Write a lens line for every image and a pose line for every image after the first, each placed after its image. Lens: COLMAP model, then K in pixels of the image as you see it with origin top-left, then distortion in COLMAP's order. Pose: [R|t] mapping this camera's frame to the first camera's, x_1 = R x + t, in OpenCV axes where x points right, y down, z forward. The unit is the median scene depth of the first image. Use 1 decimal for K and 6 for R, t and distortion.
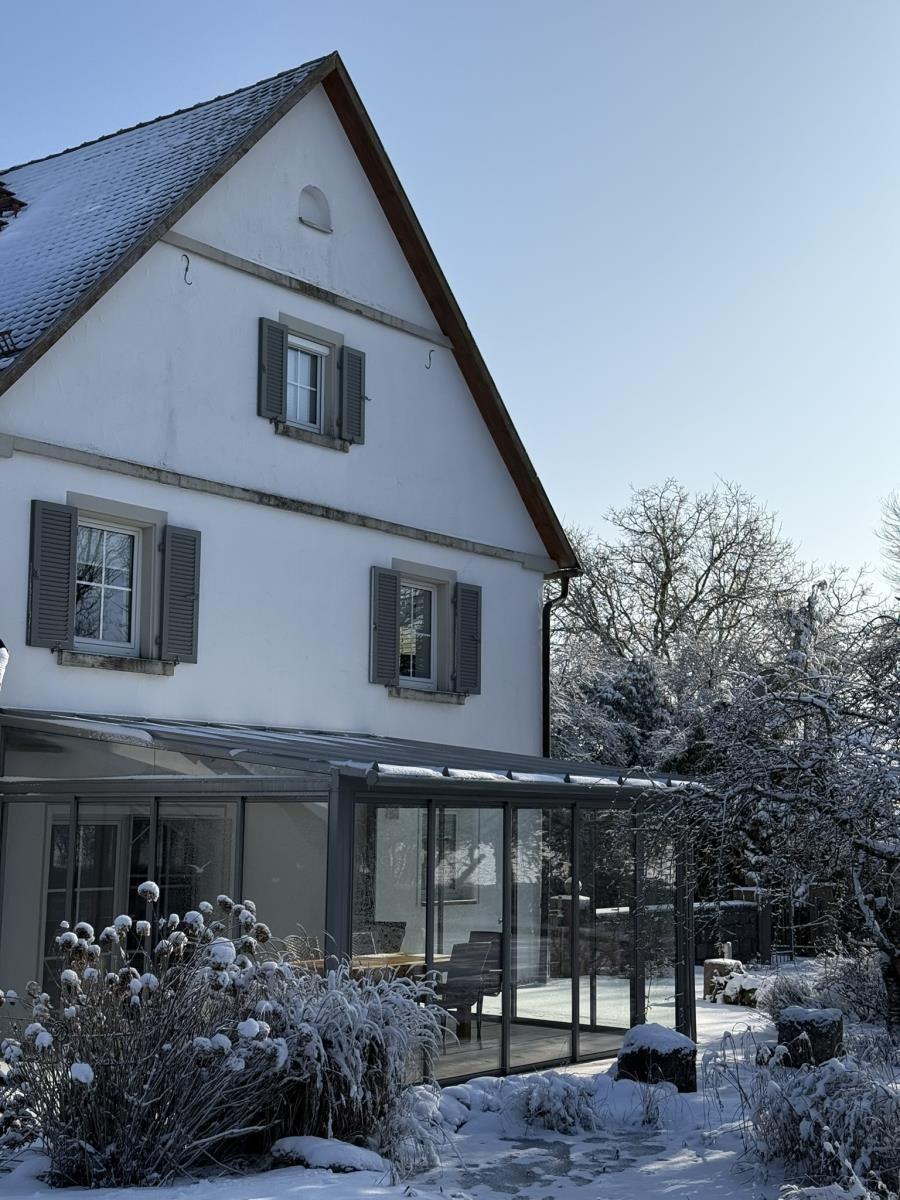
lens RADIAL K [[1611.6, 0, 450.5], [0, 1611.6, 604.1], [0, 0, 1]] dist [0.277084, -0.064245]
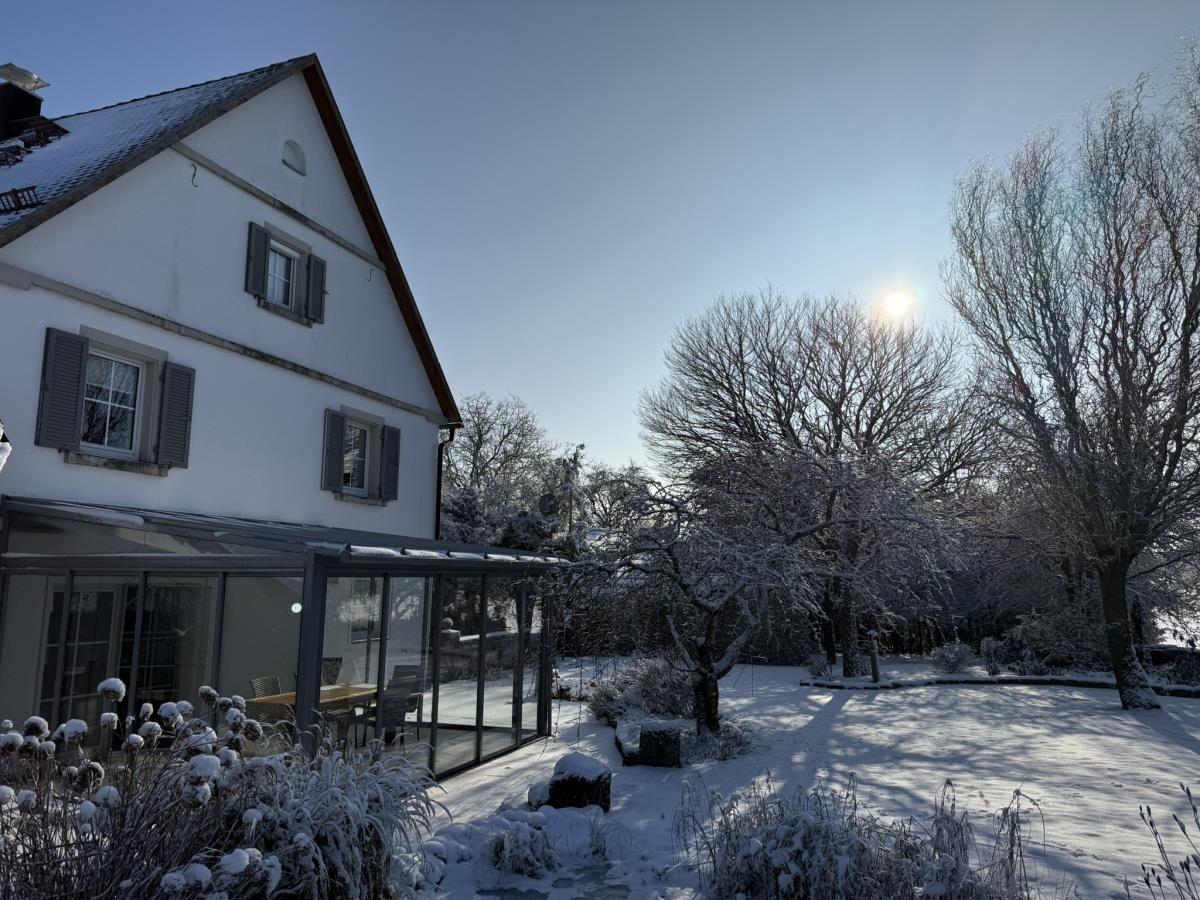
lens RADIAL K [[794.2, 0, 569.1], [0, 794.2, 456.6], [0, 0, 1]] dist [0.107521, -0.112809]
pose [[0.959529, 0.041158, 0.278586, -0.042632], [-0.036654, 0.999100, -0.021360, 0.029683], [-0.279215, 0.010284, 0.960174, 0.284015]]
